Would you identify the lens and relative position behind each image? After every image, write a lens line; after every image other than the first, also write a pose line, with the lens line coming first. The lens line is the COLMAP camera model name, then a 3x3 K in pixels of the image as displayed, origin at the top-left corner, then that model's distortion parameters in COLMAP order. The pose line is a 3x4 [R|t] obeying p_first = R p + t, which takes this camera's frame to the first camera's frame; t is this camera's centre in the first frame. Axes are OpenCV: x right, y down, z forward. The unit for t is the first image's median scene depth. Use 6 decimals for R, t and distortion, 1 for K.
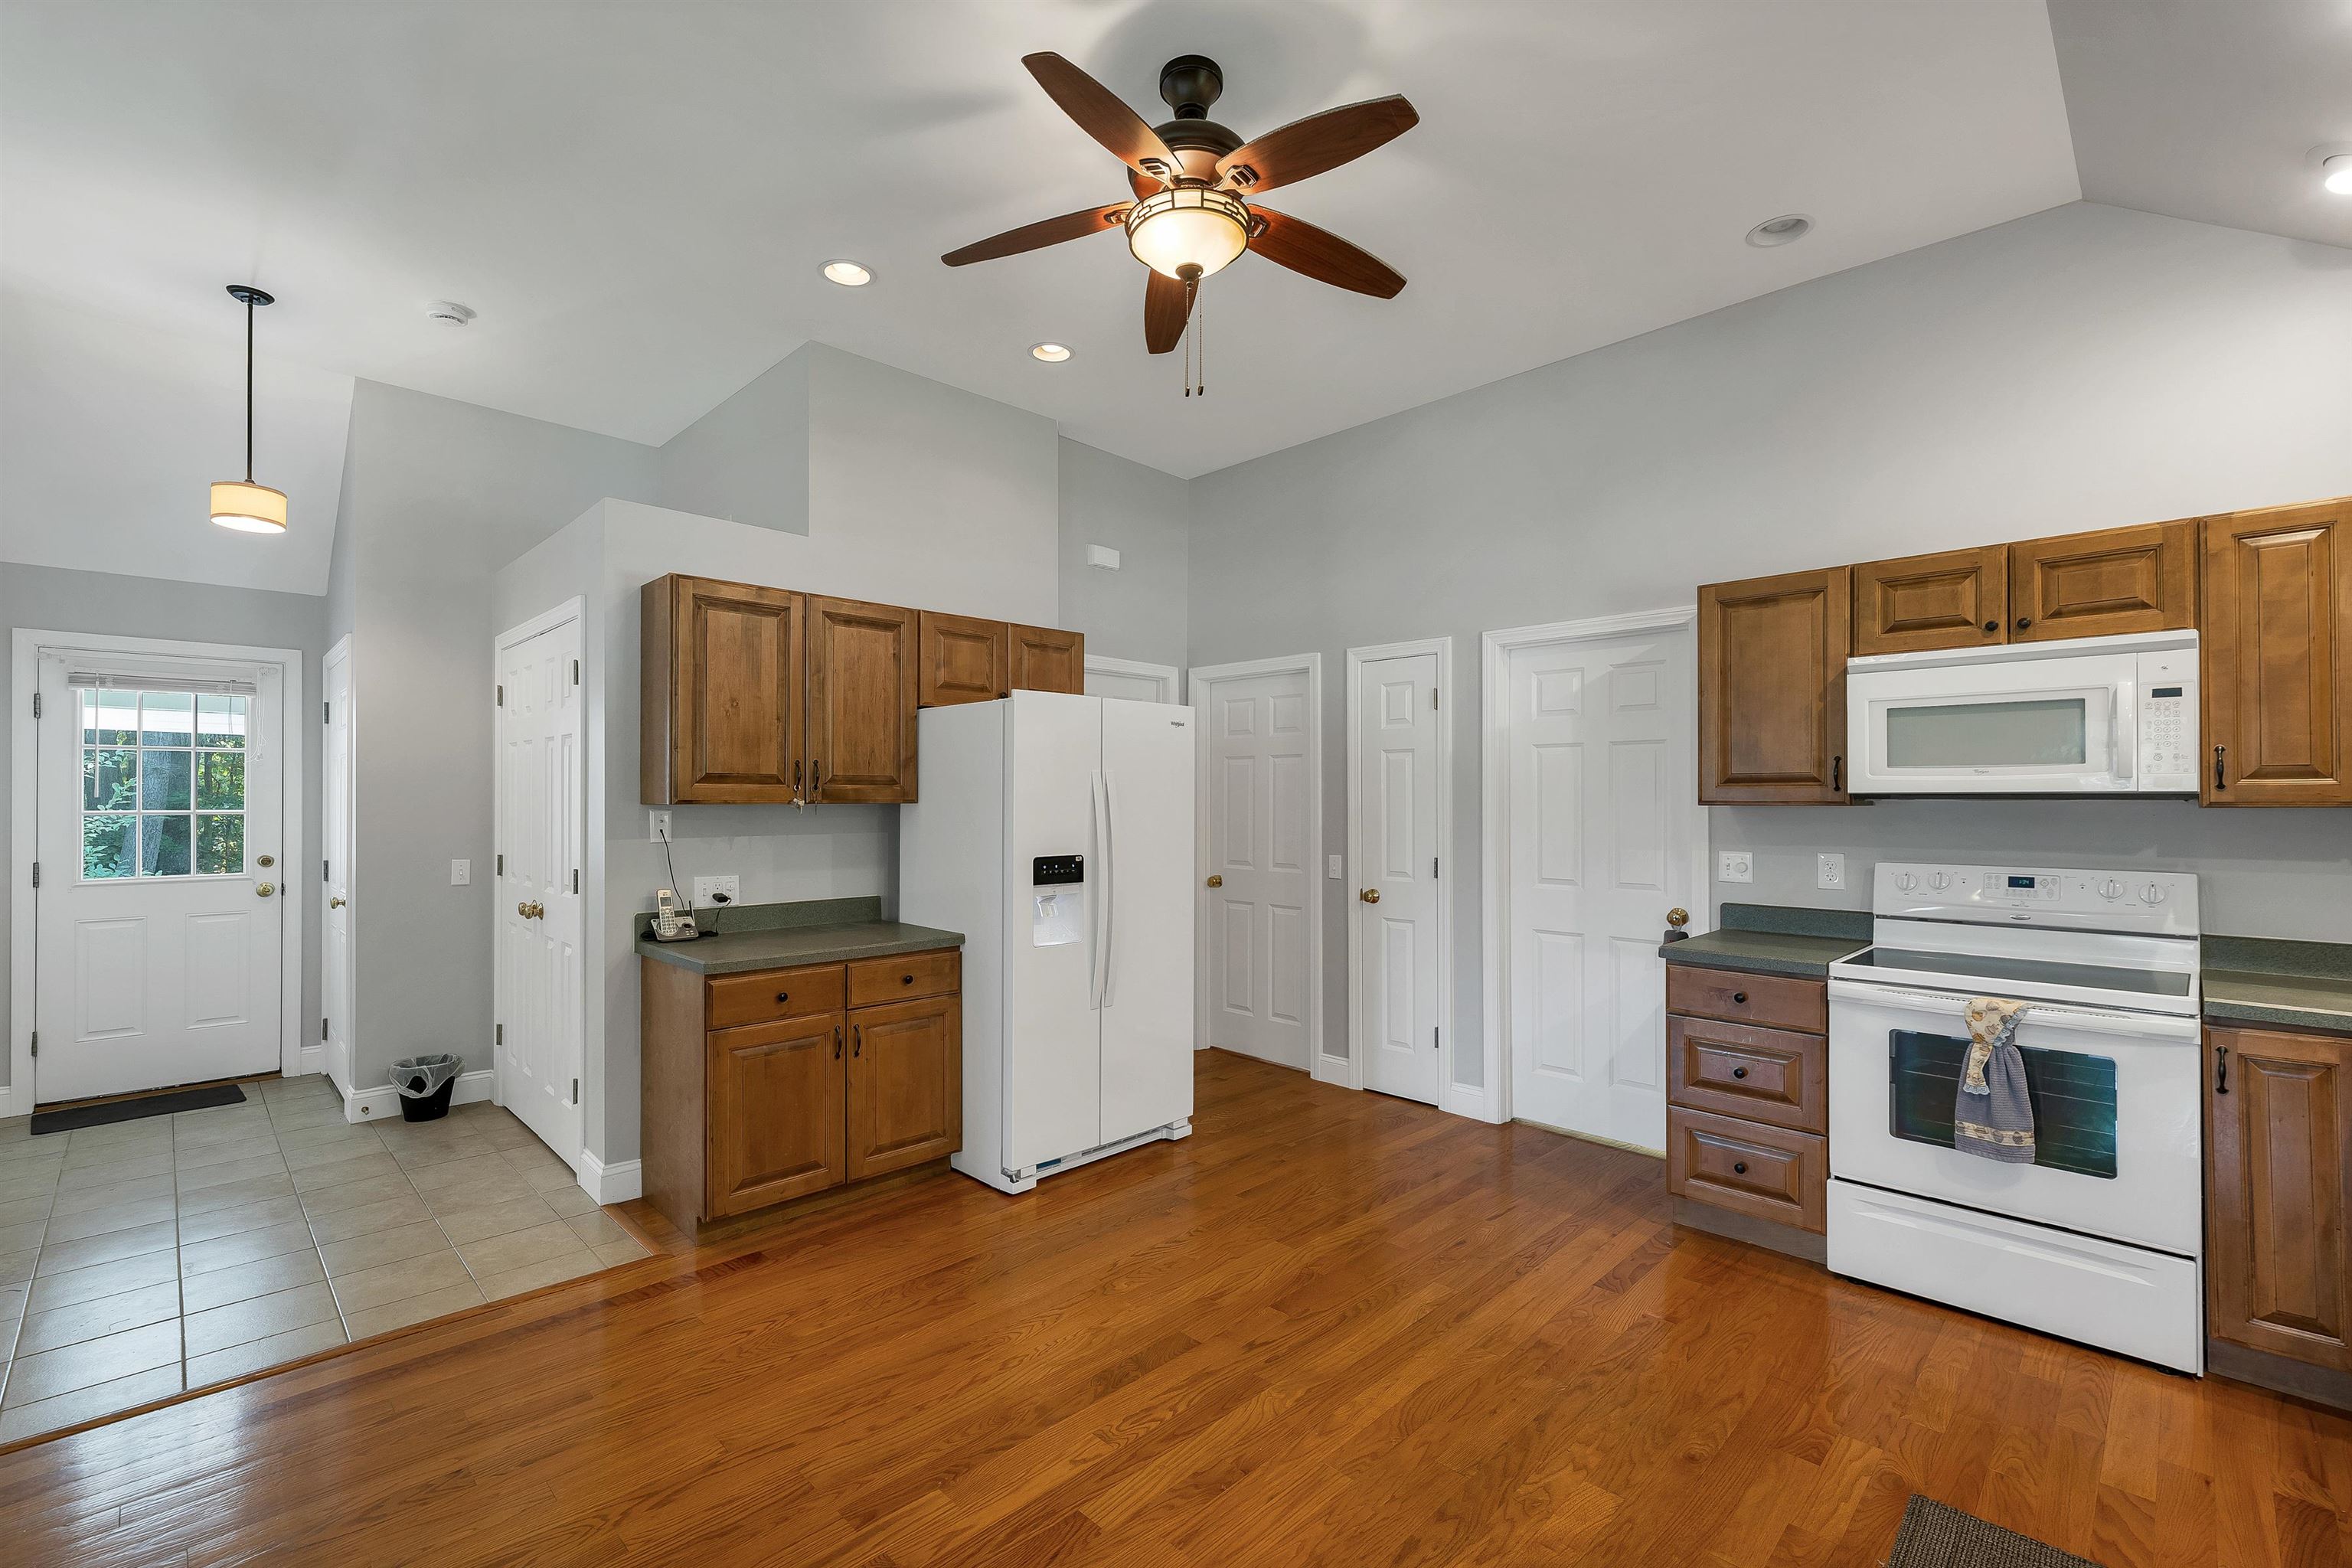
lens RADIAL K [[1011.8, 0, 1190.2], [0, 1011.8, 795.0], [0, 0, 1]] dist [-0.000922, 0.000236]
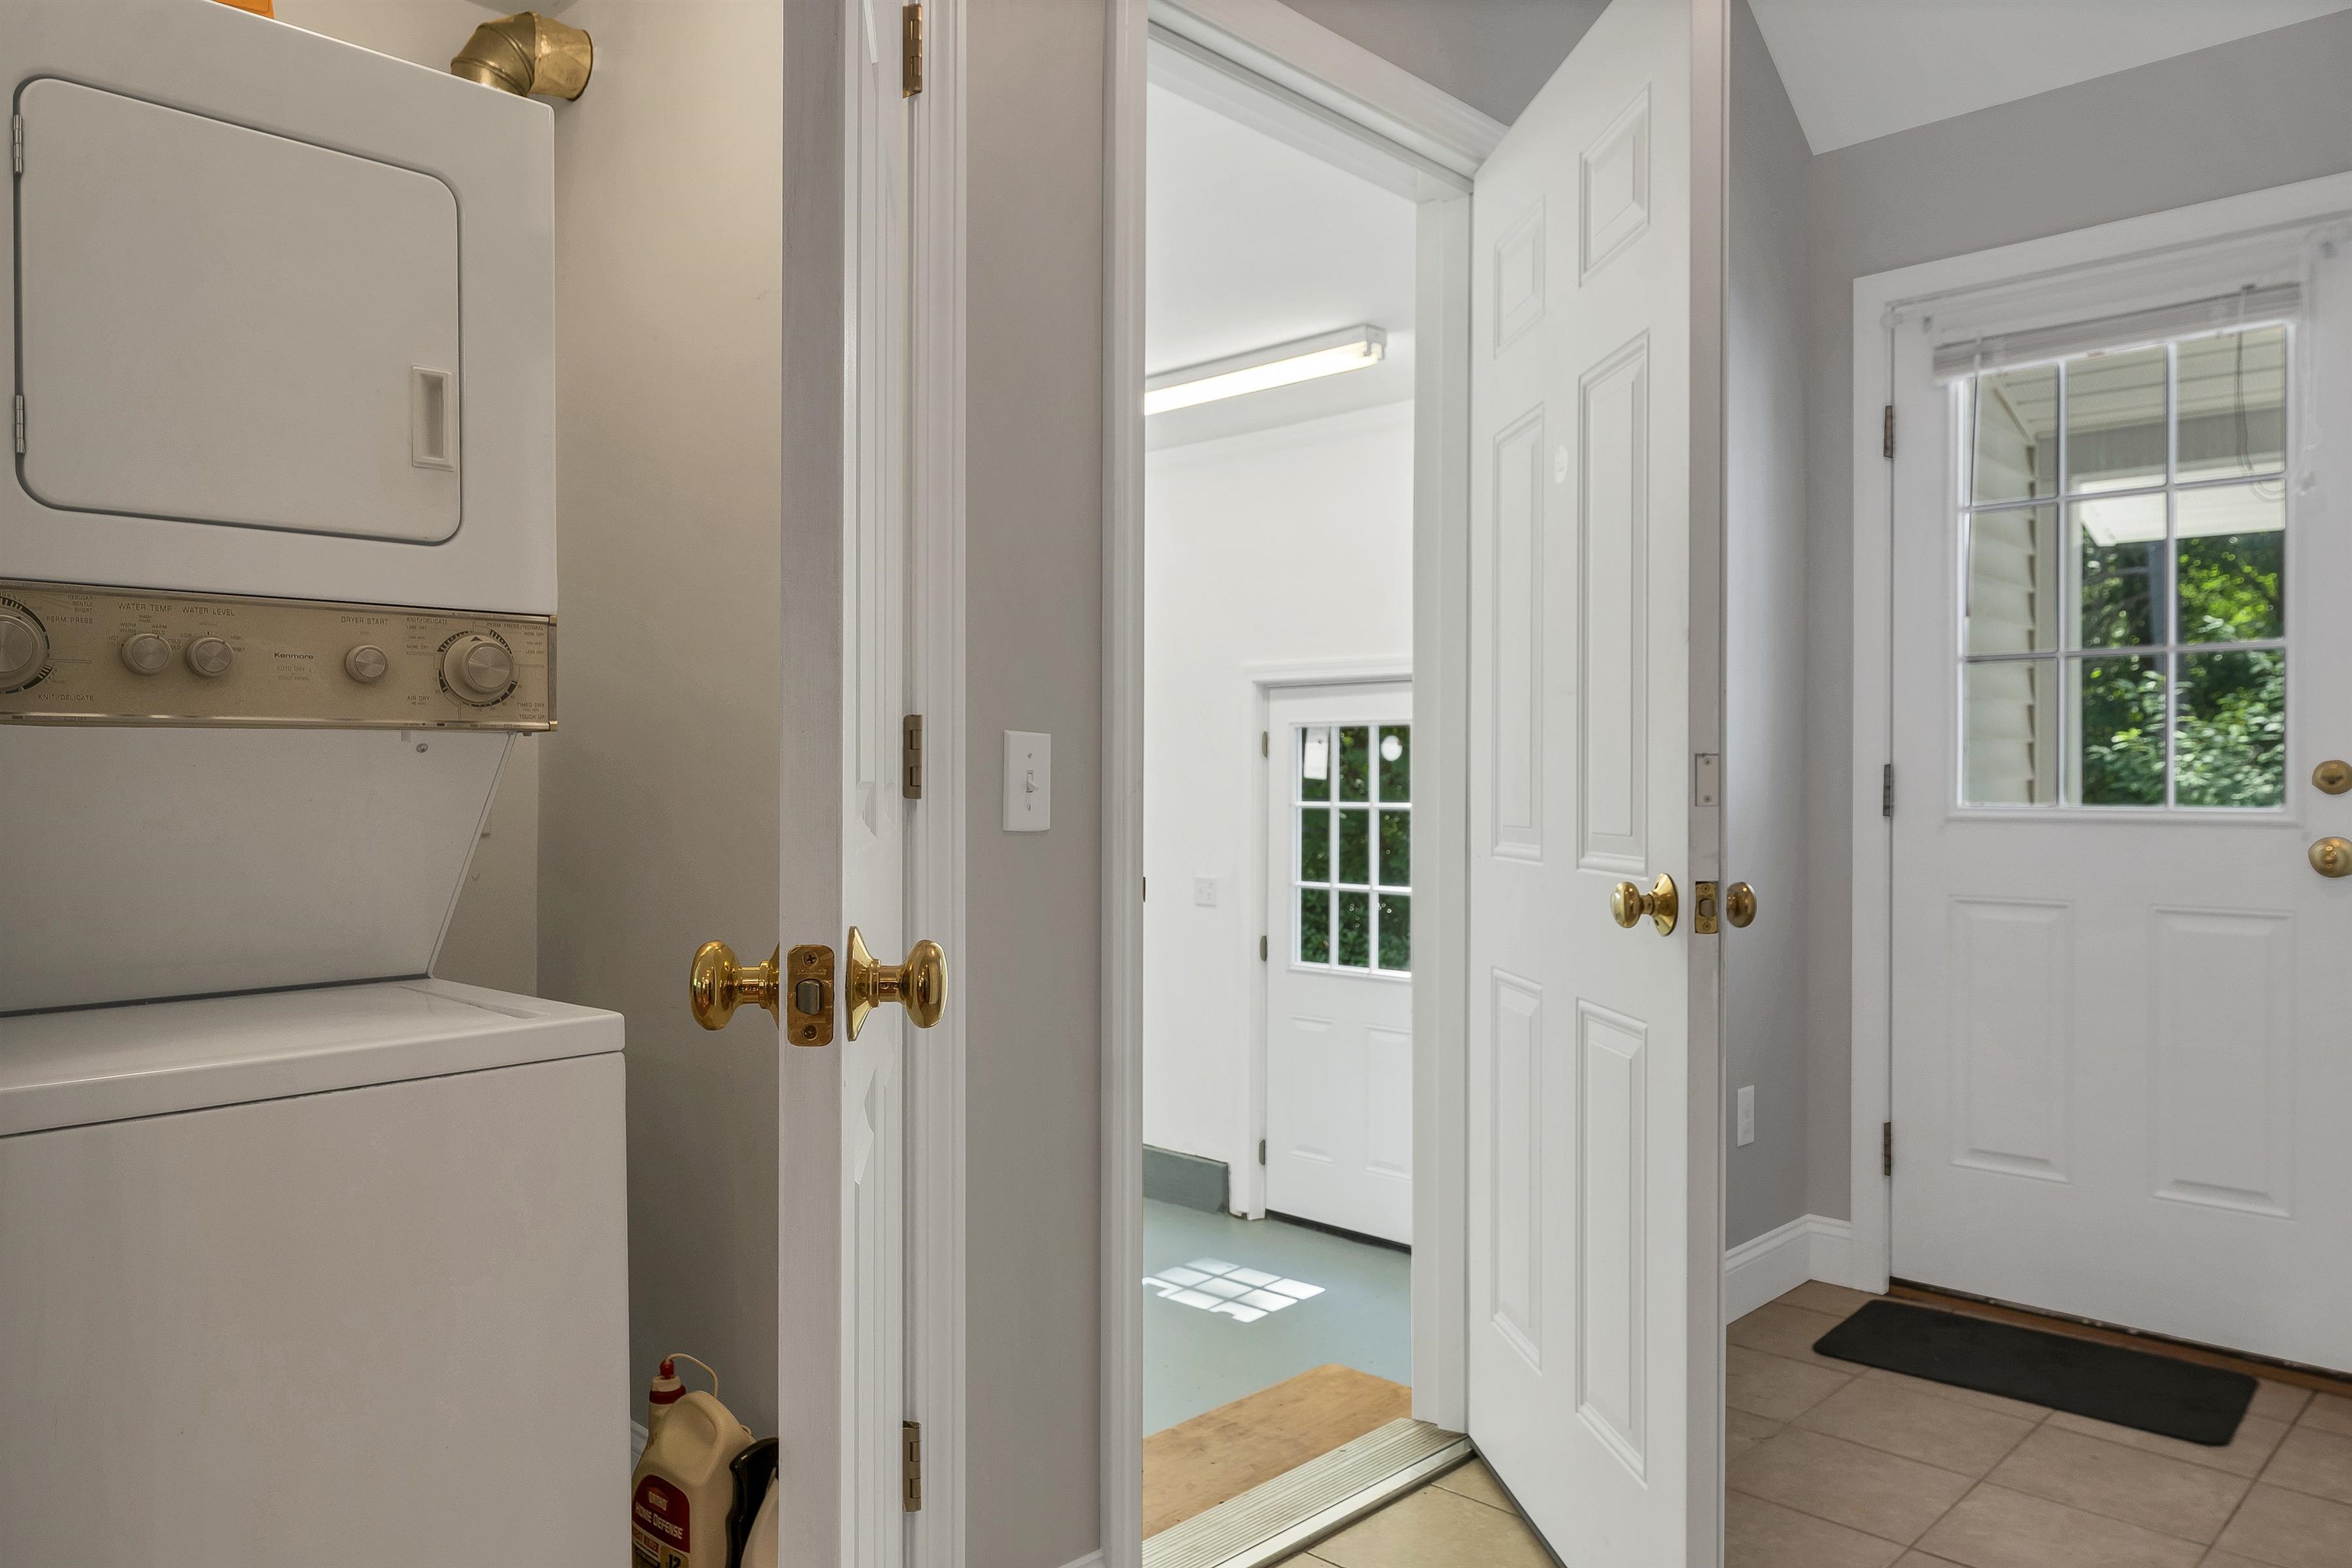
lens RADIAL K [[1607.8, 0, 1175.5], [0, 1607.8, 772.6], [0, 0, 1]] dist [0.008958, -0.006205]
pose [[0.027597, -0.000791, -0.999619, -0.379648], [0.004571, 0.999989, -0.000665, 0.066177], [0.999609, -0.004551, 0.027601, 0.611781]]
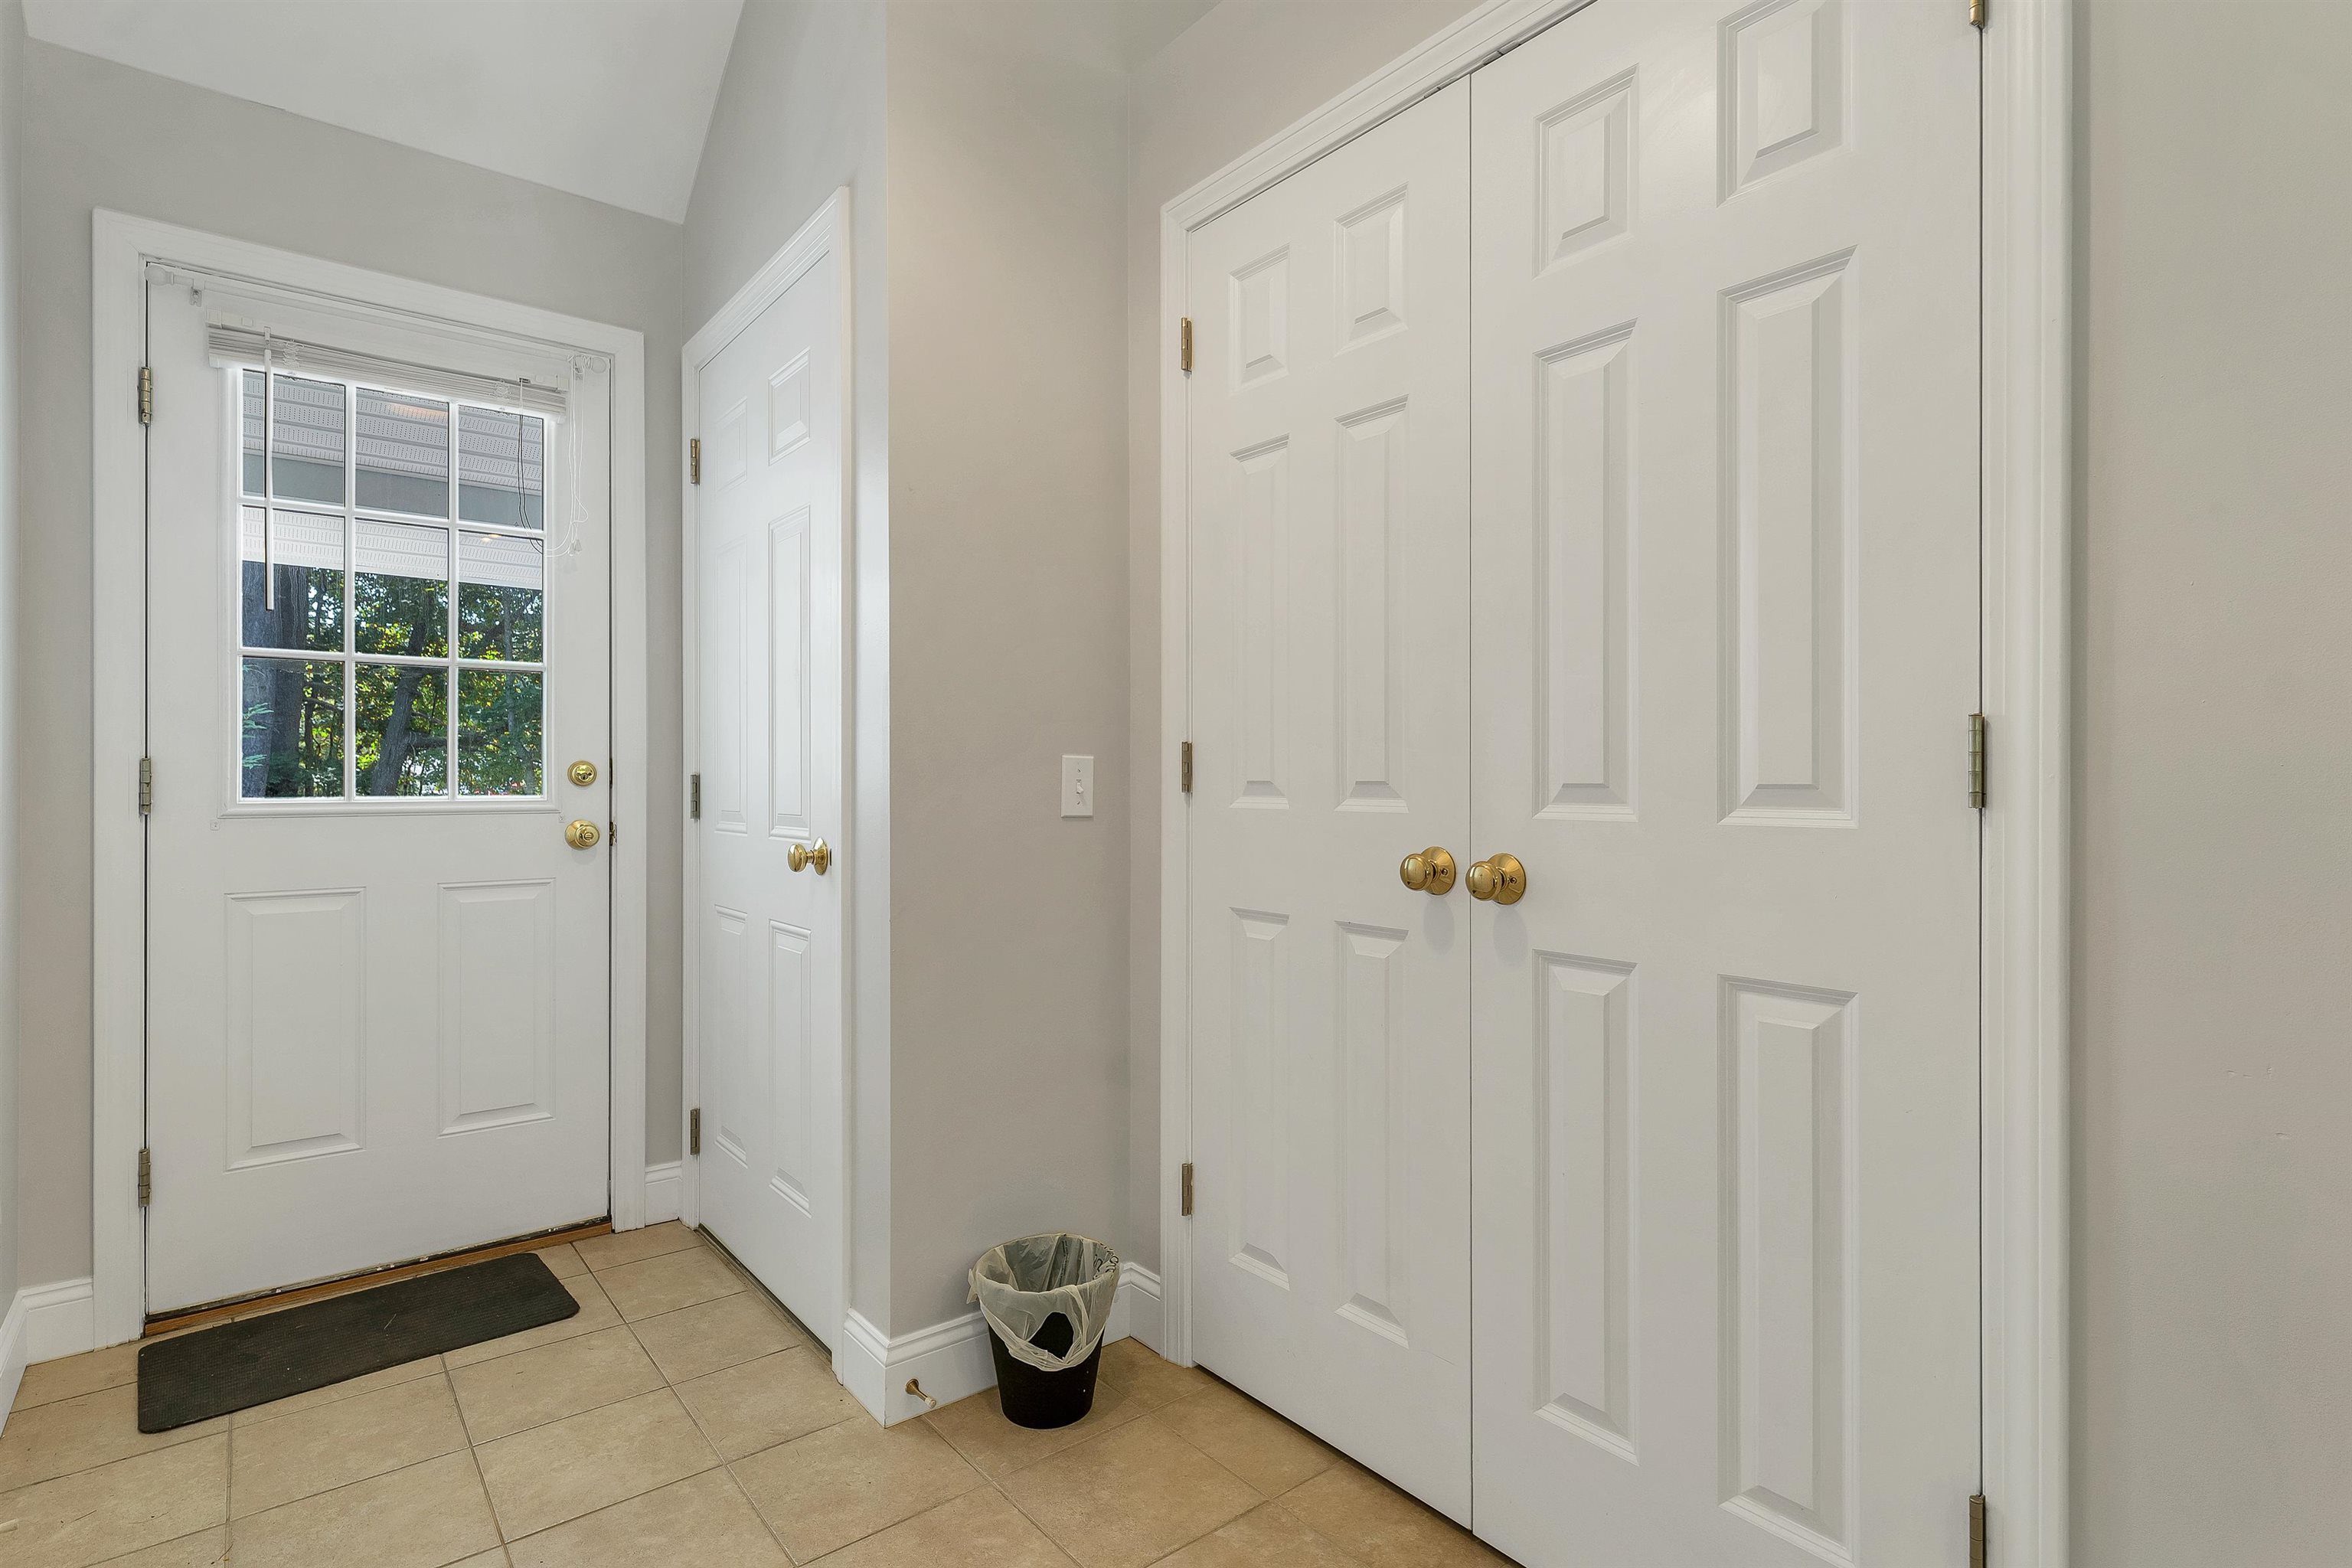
lens RADIAL K [[1124.3, 0, 1180.2], [0, 1124.3, 787.2], [0, 0, 1]] dist [0.003338, -0.000546]
pose [[0.994216, -0.000029, -0.107396, -0.615405], [0.000635, 0.999984, 0.005605, 0.073069], [0.107394, -0.005641, 0.994201, 0.538271]]
